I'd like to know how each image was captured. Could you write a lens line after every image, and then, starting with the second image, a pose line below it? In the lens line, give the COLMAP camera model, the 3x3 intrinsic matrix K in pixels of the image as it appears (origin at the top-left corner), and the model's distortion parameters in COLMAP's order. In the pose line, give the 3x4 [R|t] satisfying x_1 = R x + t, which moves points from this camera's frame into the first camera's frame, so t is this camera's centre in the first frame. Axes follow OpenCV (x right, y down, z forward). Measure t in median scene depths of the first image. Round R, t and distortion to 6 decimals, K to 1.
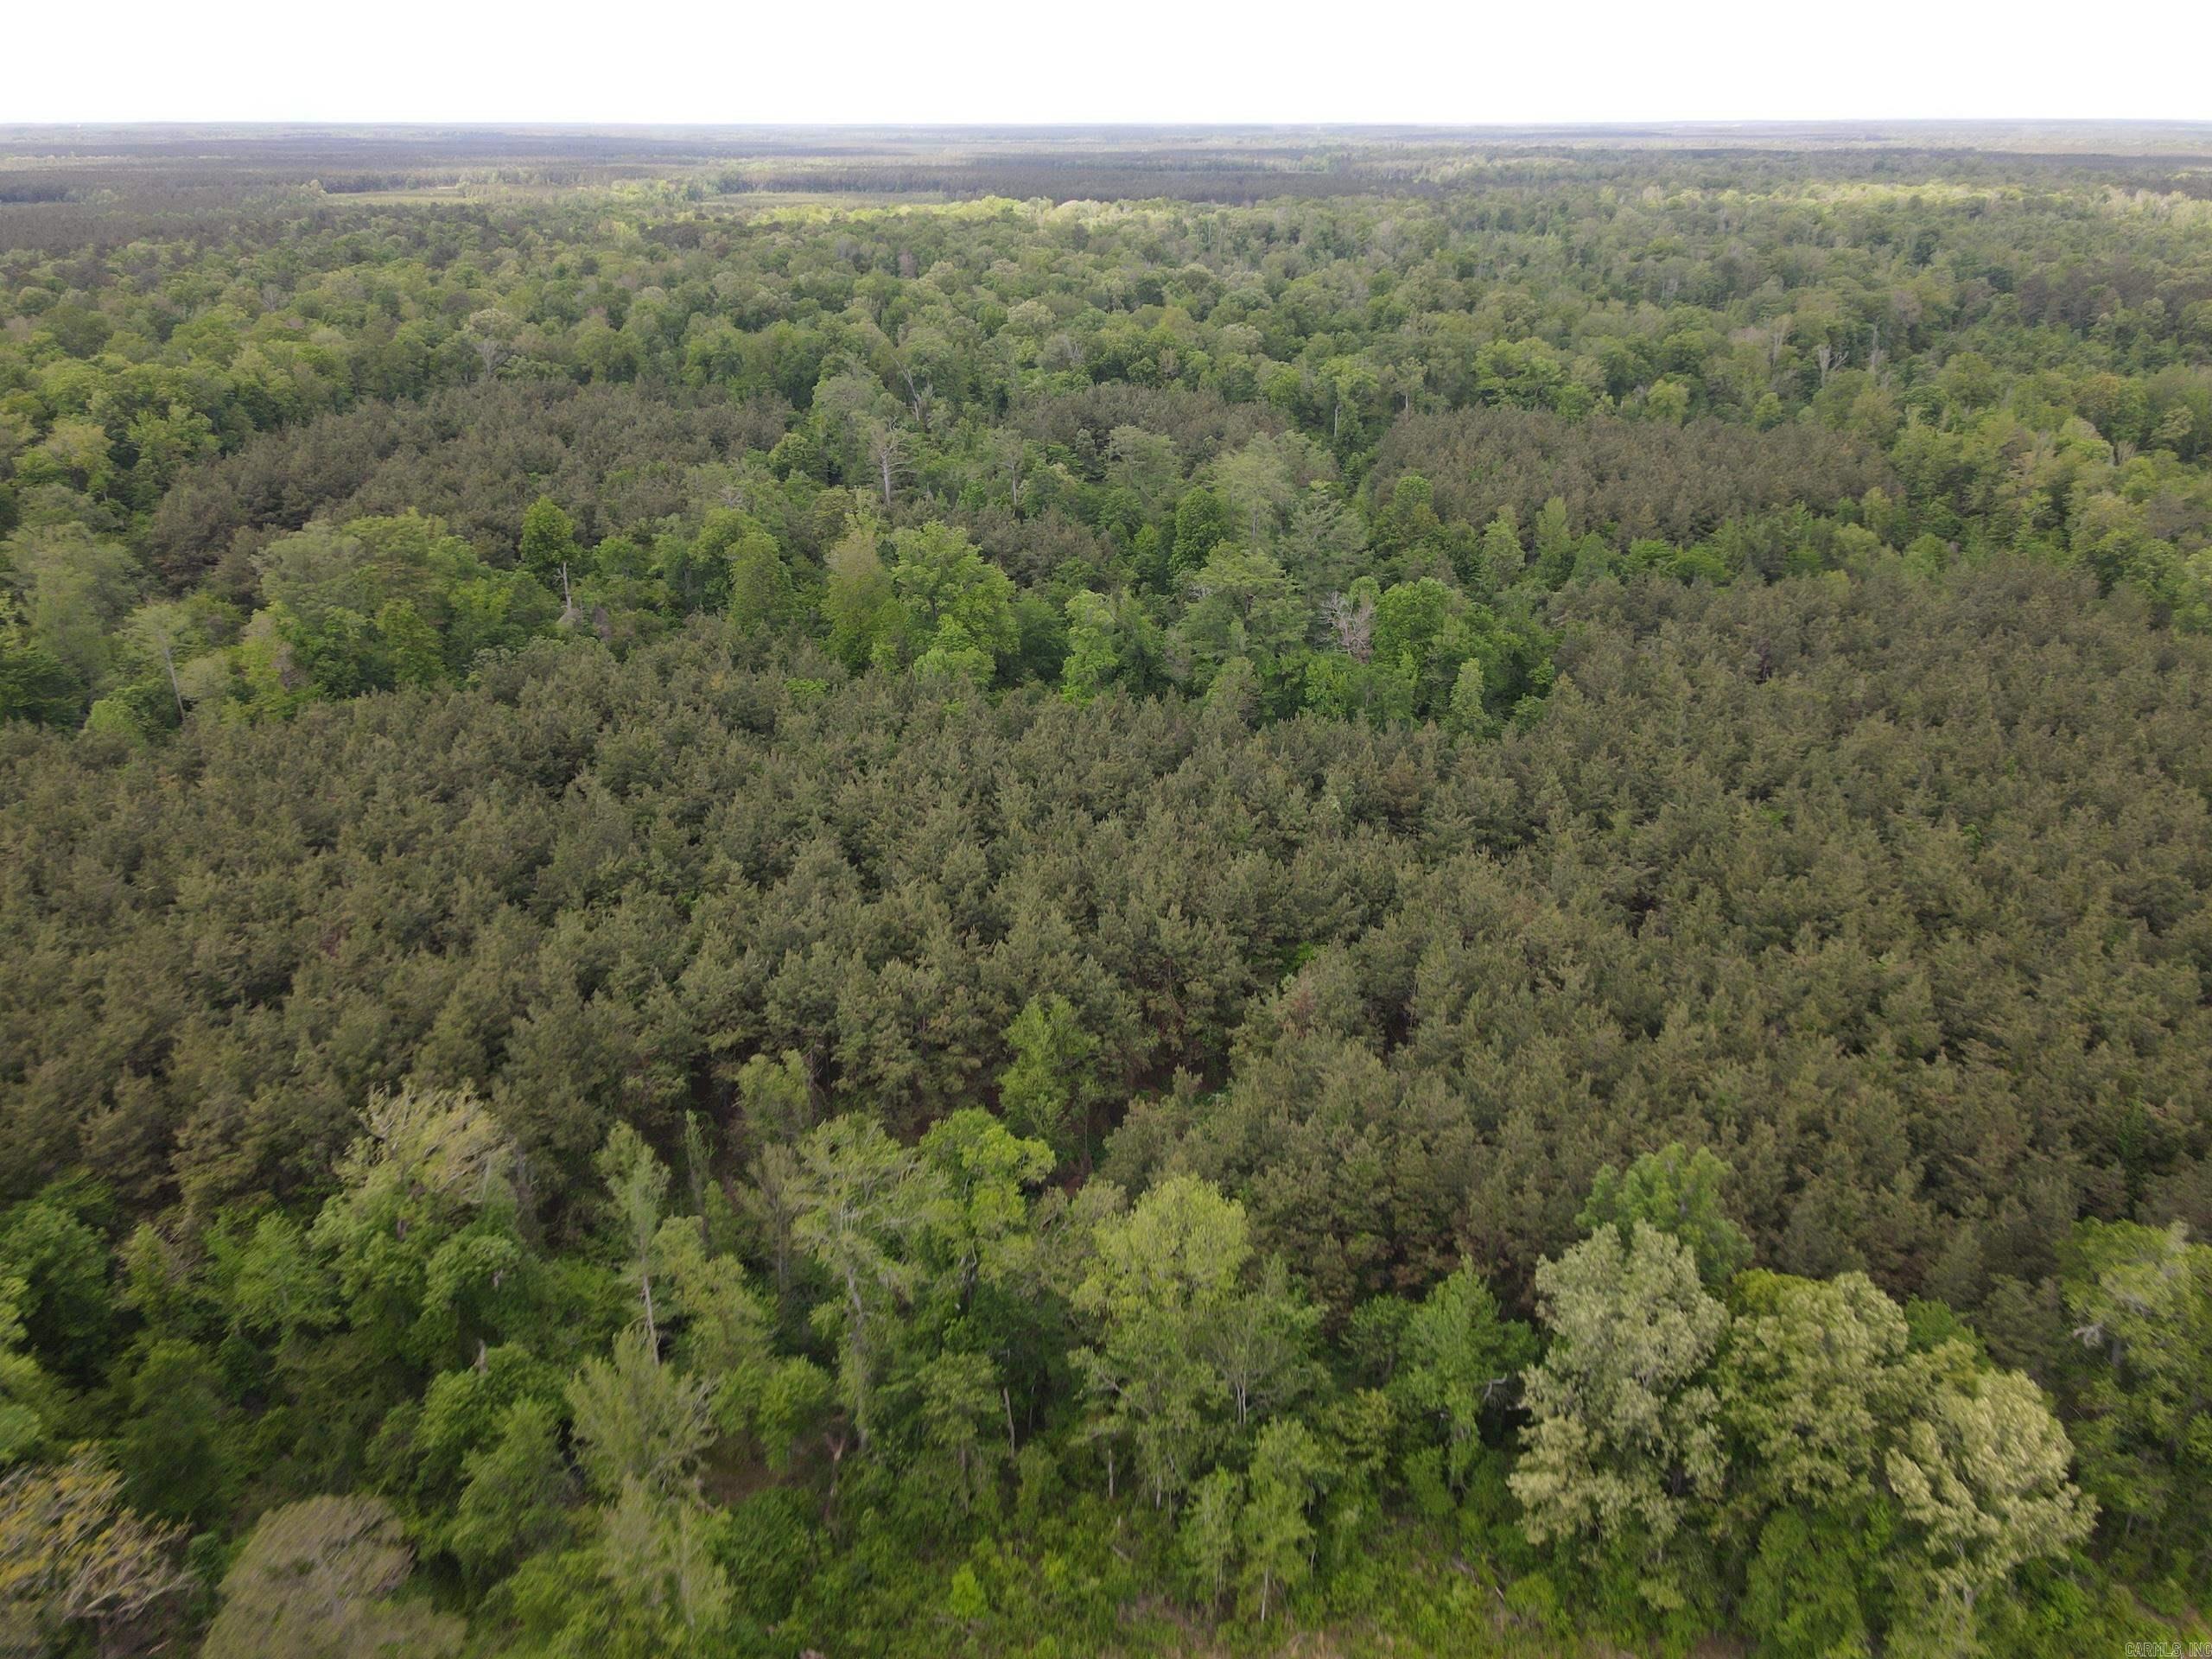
lens RADIAL K [[1611.0, 0, 1106.0], [0, 1611.0, 829.5], [0, 0, 1]] dist [0.008735, 0.023047]
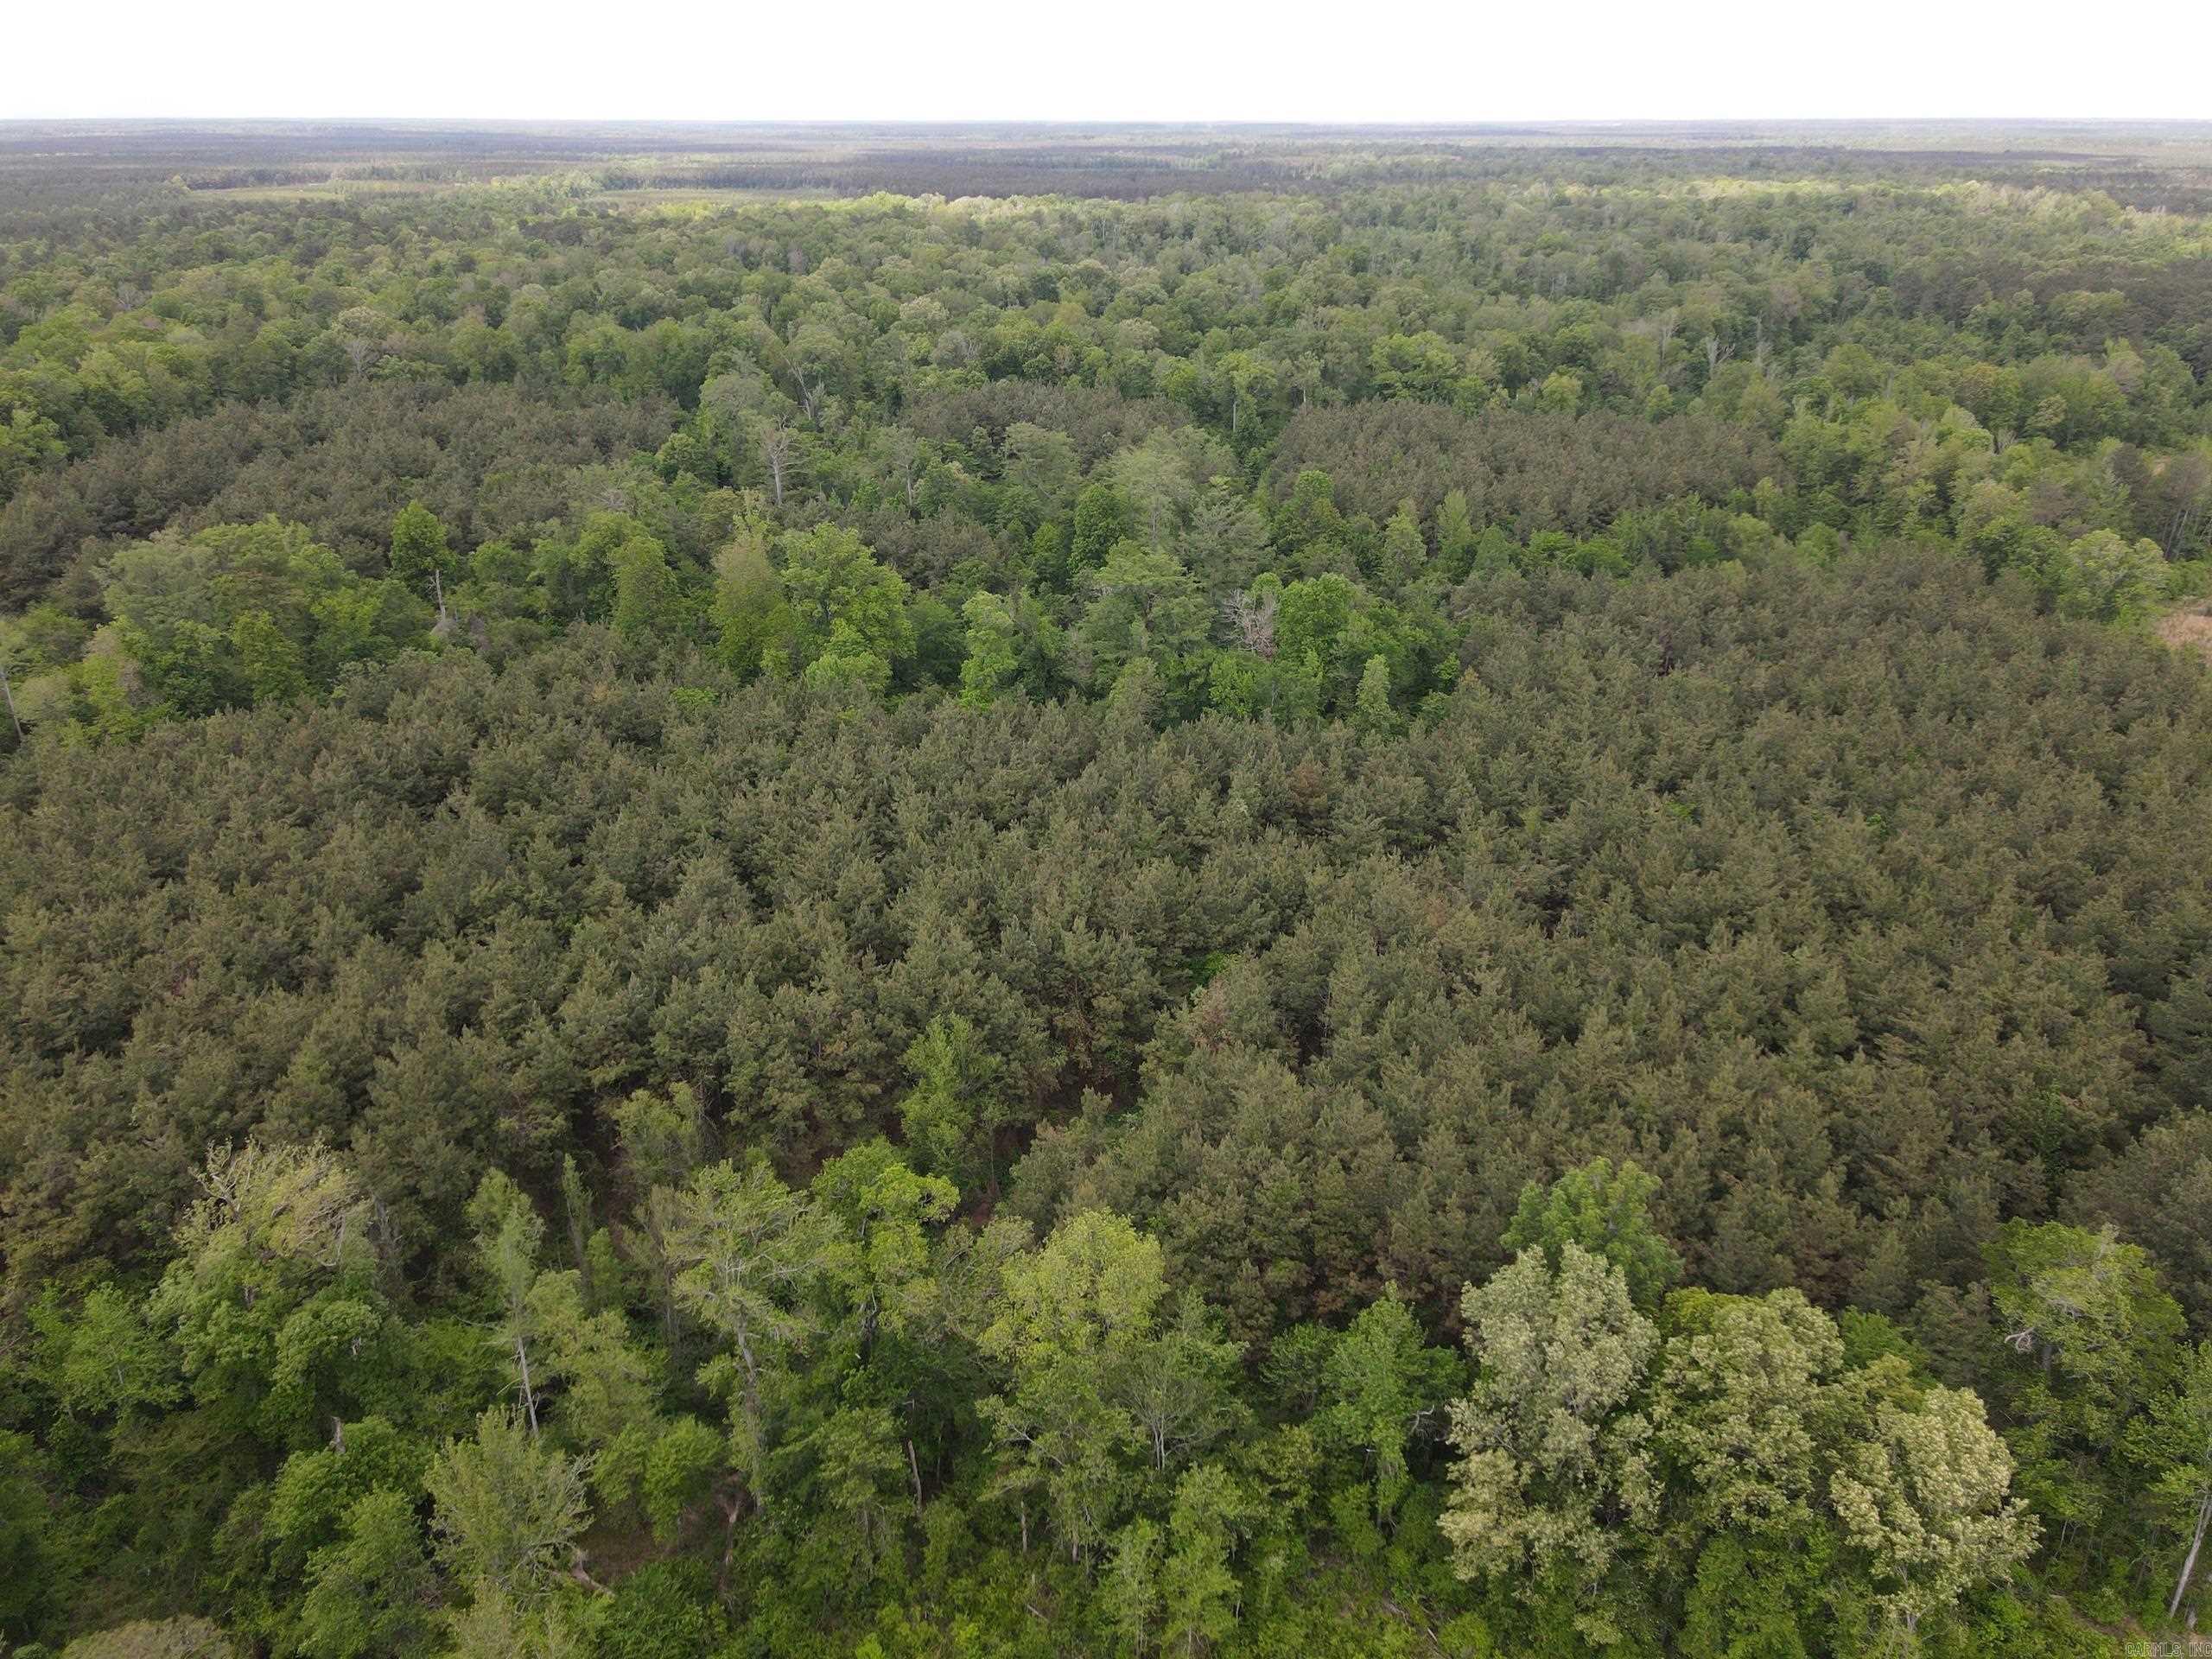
lens RADIAL K [[1611.0, 0, 1106.0], [0, 1611.0, 829.5], [0, 0, 1]] dist [0.008735, 0.023047]
pose [[0.998135, -0.023344, 0.056399, 0.002969], [0.023274, 0.999727, 0.001891, -0.004345], [-0.056428, -0.000575, 0.998406, 0.021457]]
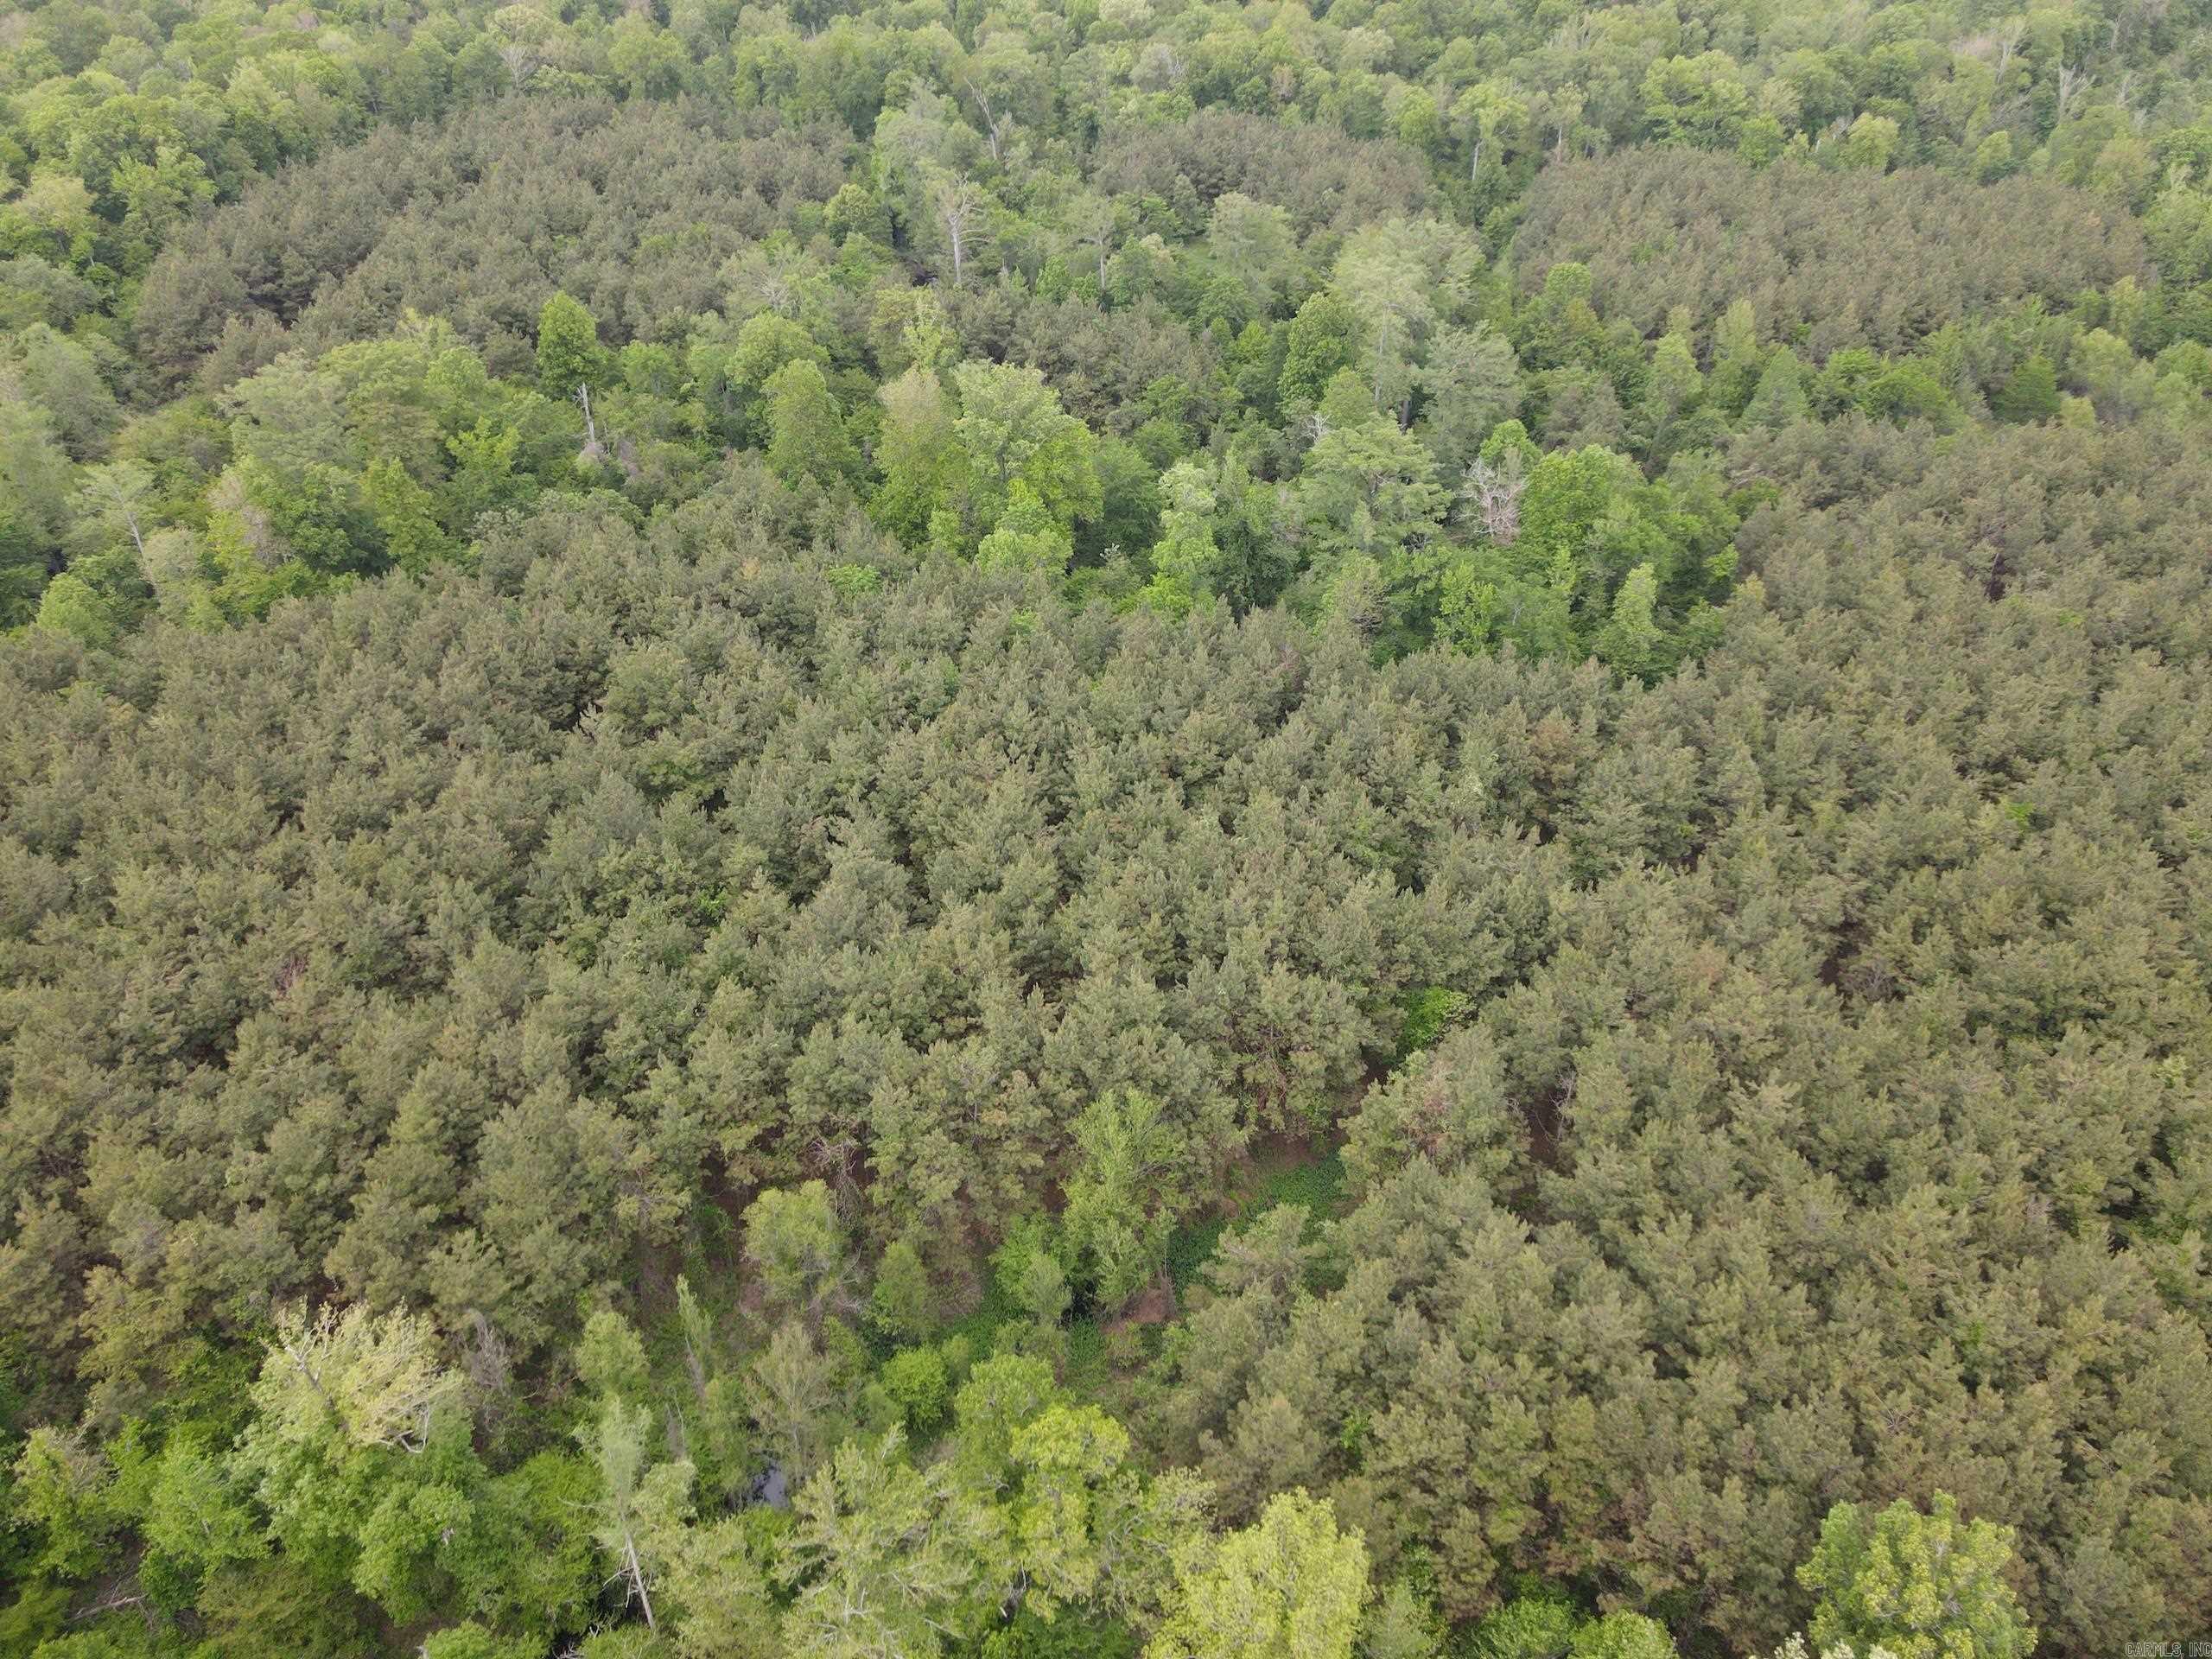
lens RADIAL K [[1611.0, 0, 1106.0], [0, 1611.0, 829.5], [0, 0, 1]] dist [0.008735, 0.023047]
pose [[0.998421, 0.027818, -0.048796, -0.004948], [-0.018109, 0.981779, 0.189164, -0.102237], [0.053169, -0.187982, 0.980732, 0.118533]]
